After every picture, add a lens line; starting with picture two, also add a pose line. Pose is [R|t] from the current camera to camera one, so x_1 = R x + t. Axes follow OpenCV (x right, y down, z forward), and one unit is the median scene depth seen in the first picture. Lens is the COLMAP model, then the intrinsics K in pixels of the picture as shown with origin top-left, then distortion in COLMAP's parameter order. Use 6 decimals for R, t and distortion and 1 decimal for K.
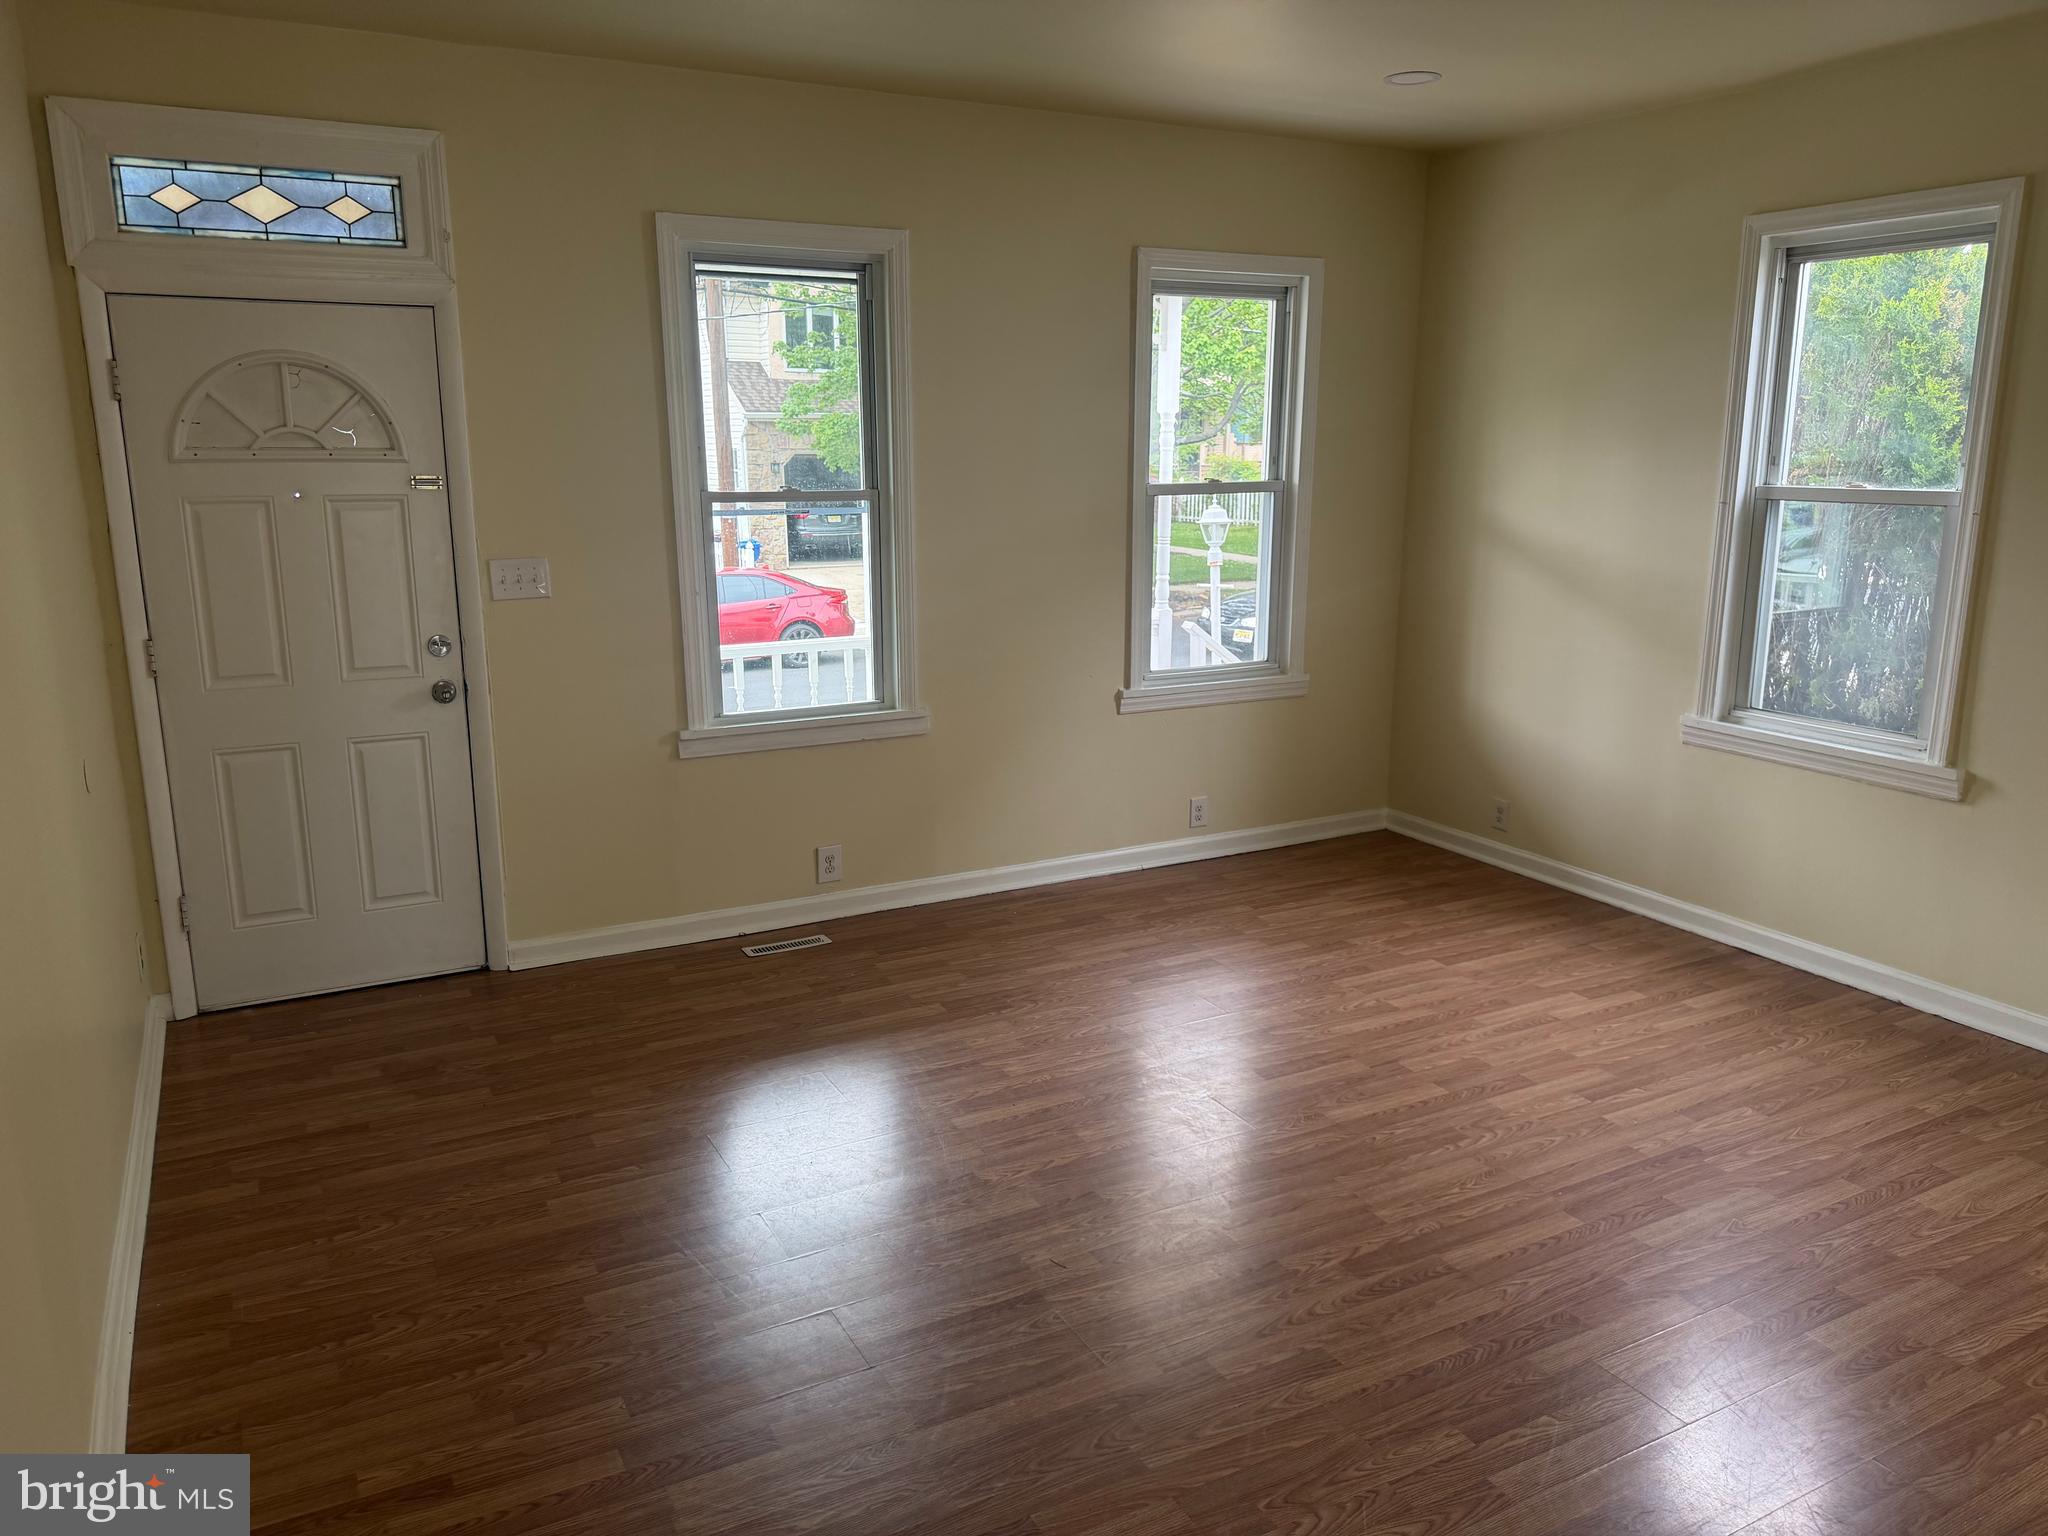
lens RADIAL K [[1449.7, 0, 1018.2], [0, 1449.7, 768.3], [0, 0, 1]] dist [0.037165, -0.047763]
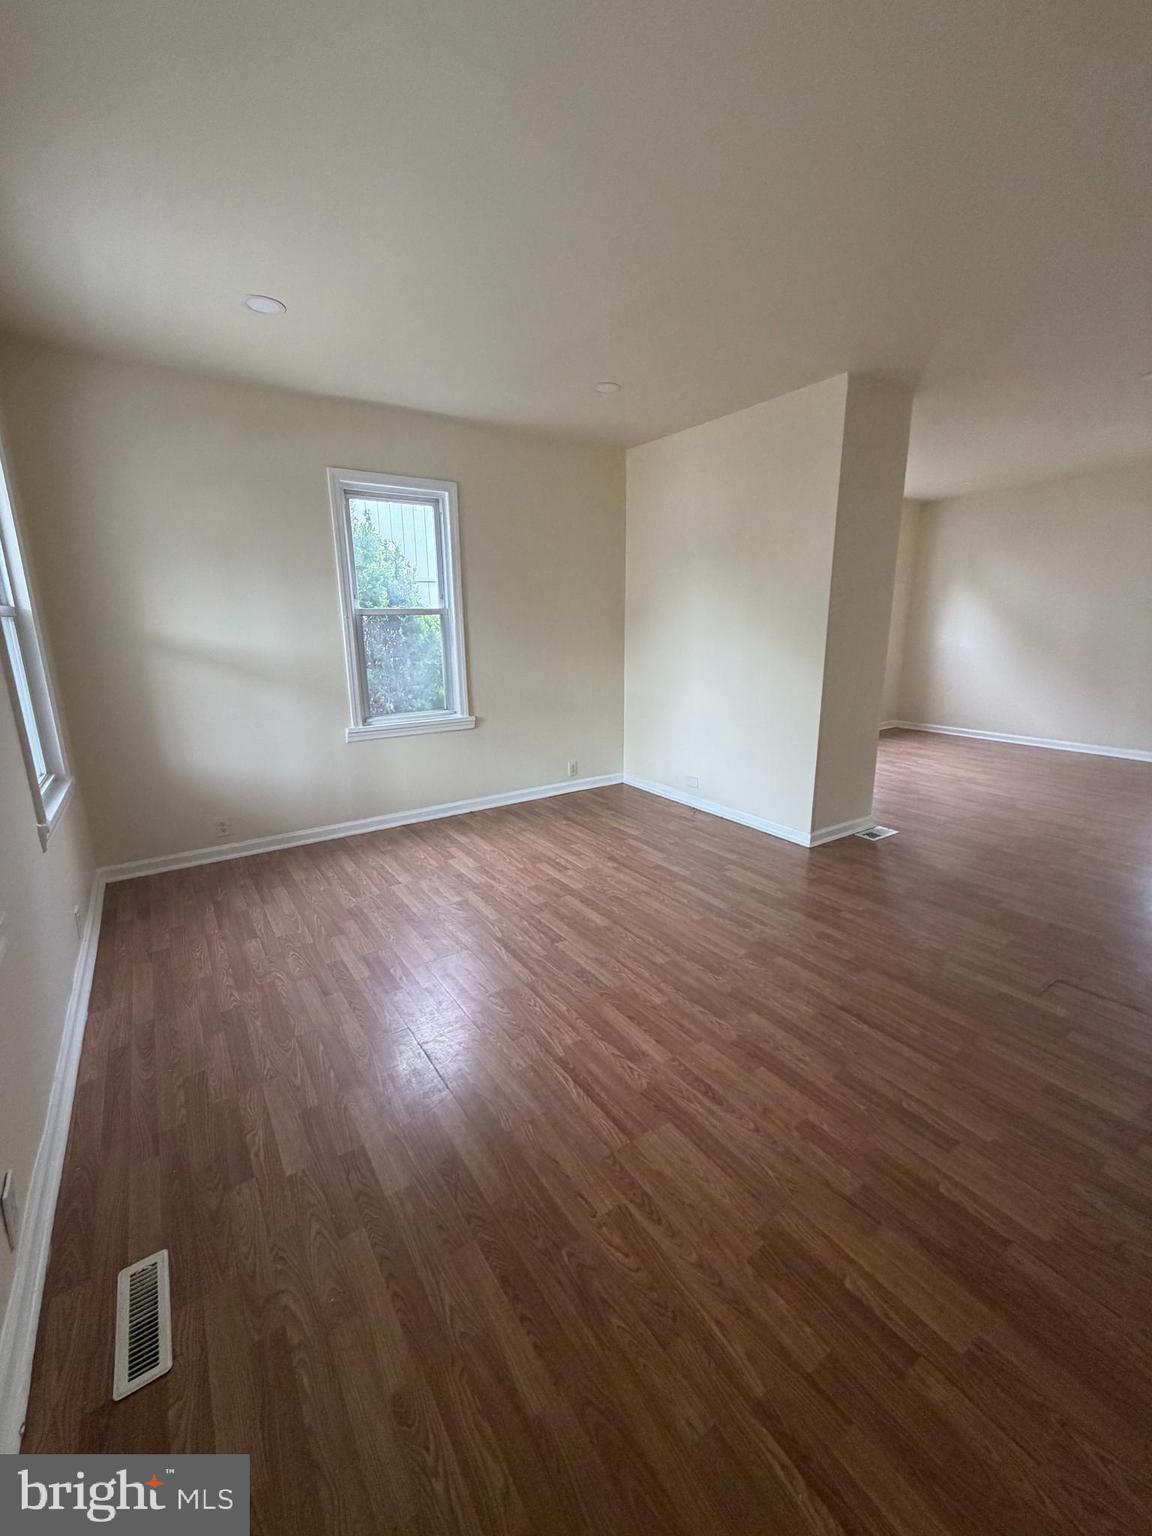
lens RADIAL K [[612.4, 0, 575.5], [0, 612.4, 762.9], [0, 0, 1]] dist [0.000476, -0.000026]
pose [[-0.112343, -0.229512, 0.966801, -0.448243], [0.229703, 0.940608, 0.249986, -0.150452], [-0.966755, 0.250161, -0.052951, 0.900558]]
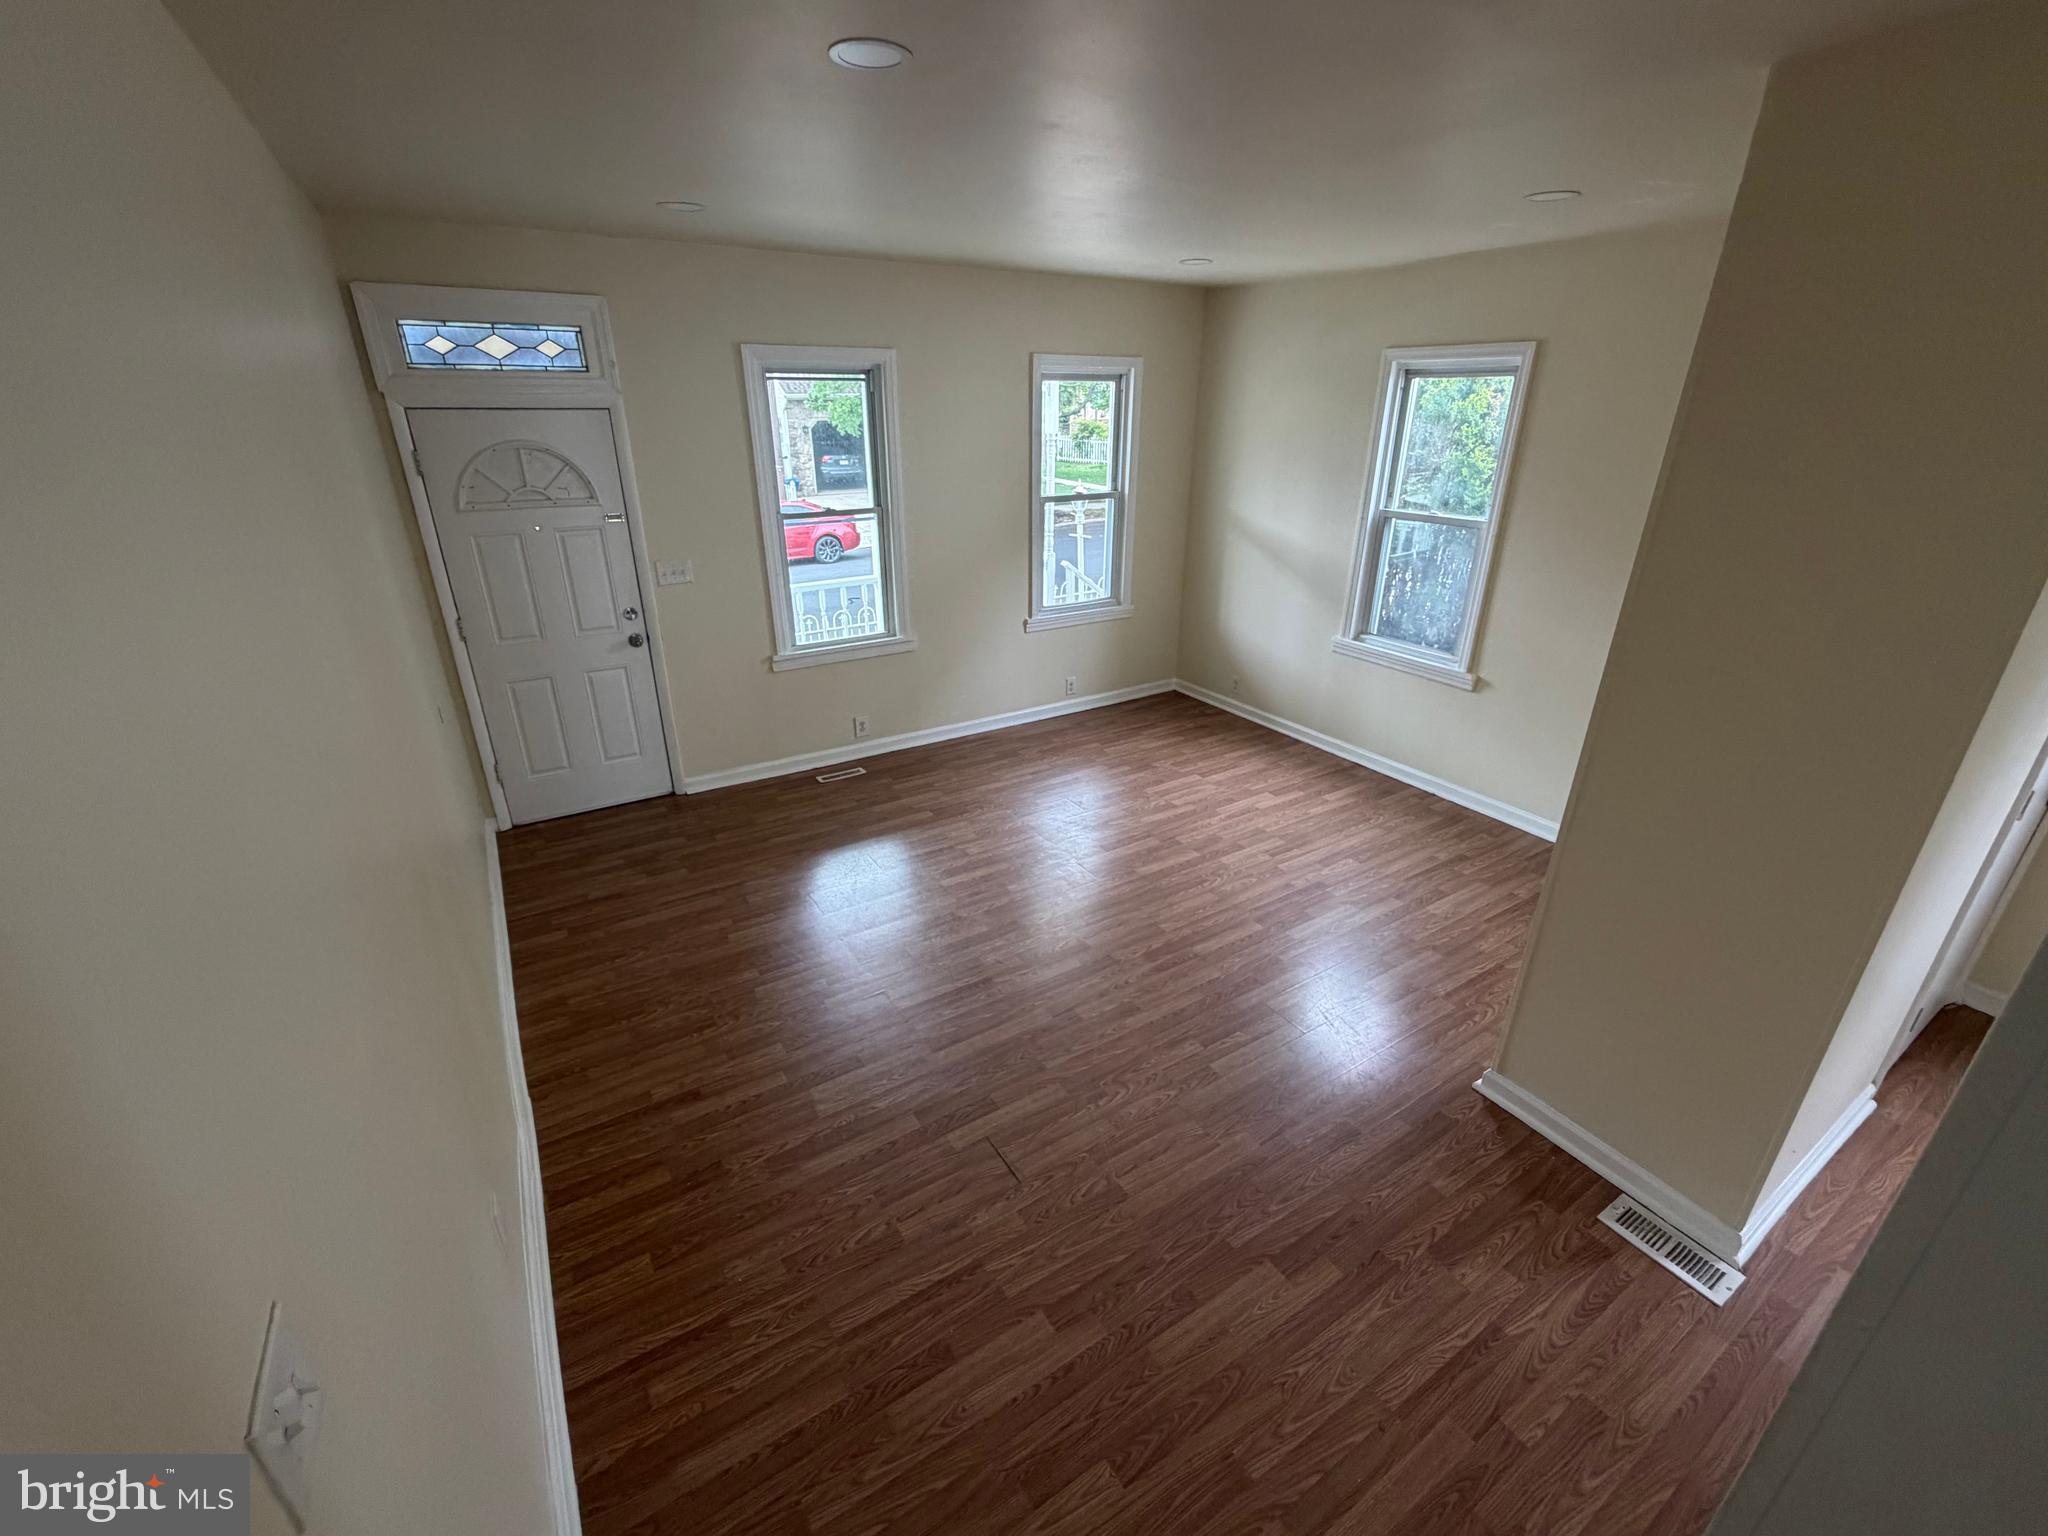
lens RADIAL K [[852.9, 0, 1024.0], [0, 852.9, 768.0], [0, 0, 1]] dist [0.001329, -0.000258]
pose [[0.997432, -0.024839, 0.067178, -0.007068], [0.012117, 0.982938, 0.183537, -0.088941], [-0.070591, -0.182252, 0.980715, -0.055279]]
